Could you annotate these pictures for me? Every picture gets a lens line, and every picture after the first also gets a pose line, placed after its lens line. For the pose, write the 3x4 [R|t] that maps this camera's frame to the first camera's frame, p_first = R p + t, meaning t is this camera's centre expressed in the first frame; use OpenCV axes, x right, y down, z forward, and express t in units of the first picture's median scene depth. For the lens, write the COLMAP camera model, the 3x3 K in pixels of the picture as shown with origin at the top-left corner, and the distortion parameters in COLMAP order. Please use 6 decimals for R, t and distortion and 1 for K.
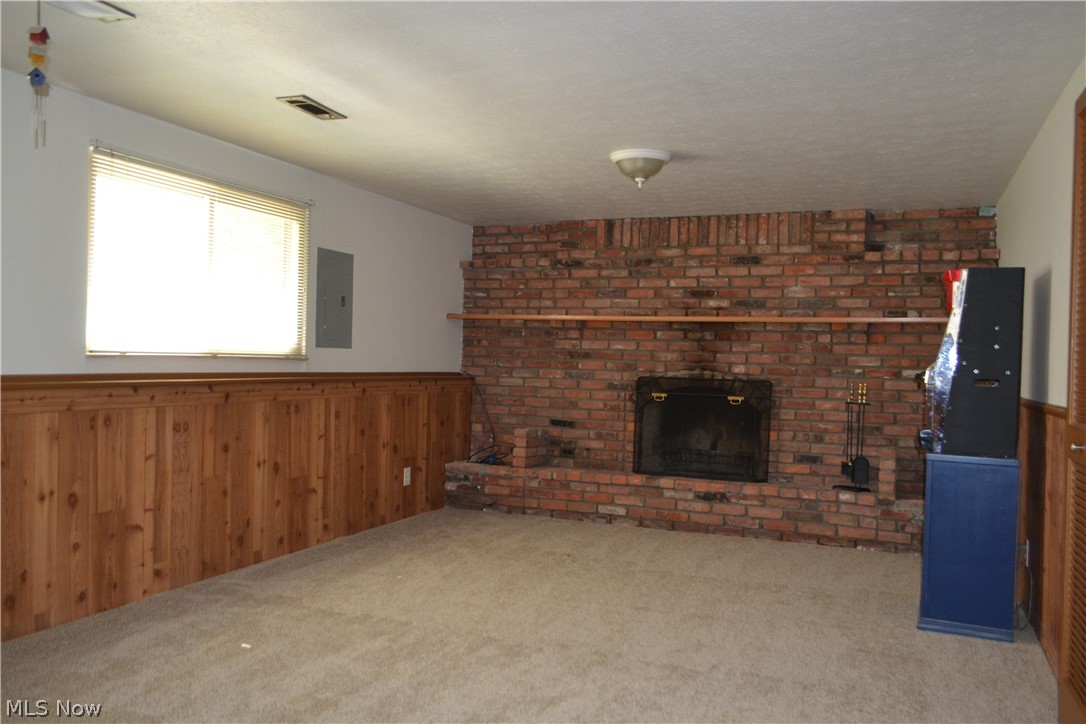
lens RADIAL K [[857.0, 0, 545.5], [0, 857.0, 366.7], [0, 0, 1]] dist [-0.006102, 0.002509]
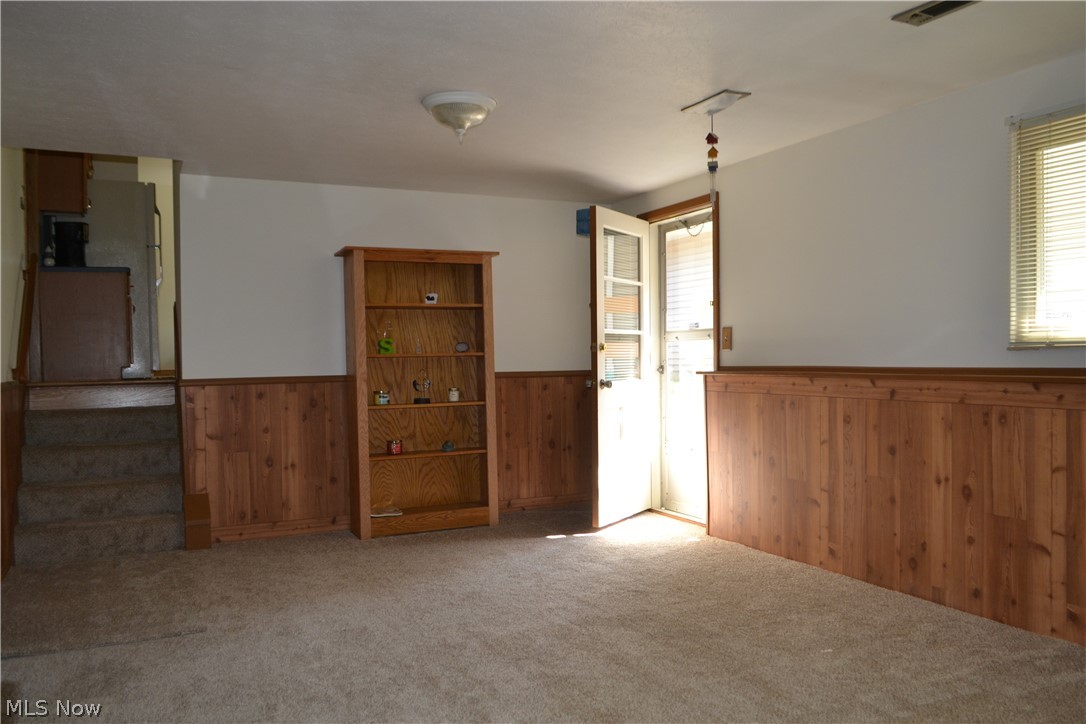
lens RADIAL K [[857.0, 0, 545.5], [0, 857.0, 366.7], [0, 0, 1]] dist [-0.006102, 0.002509]
pose [[-0.672106, 0.003260, -0.740448, 0.519118], [-0.000076, 0.999990, 0.004472, 0.003496], [0.740455, 0.003061, -0.672099, 1.293239]]
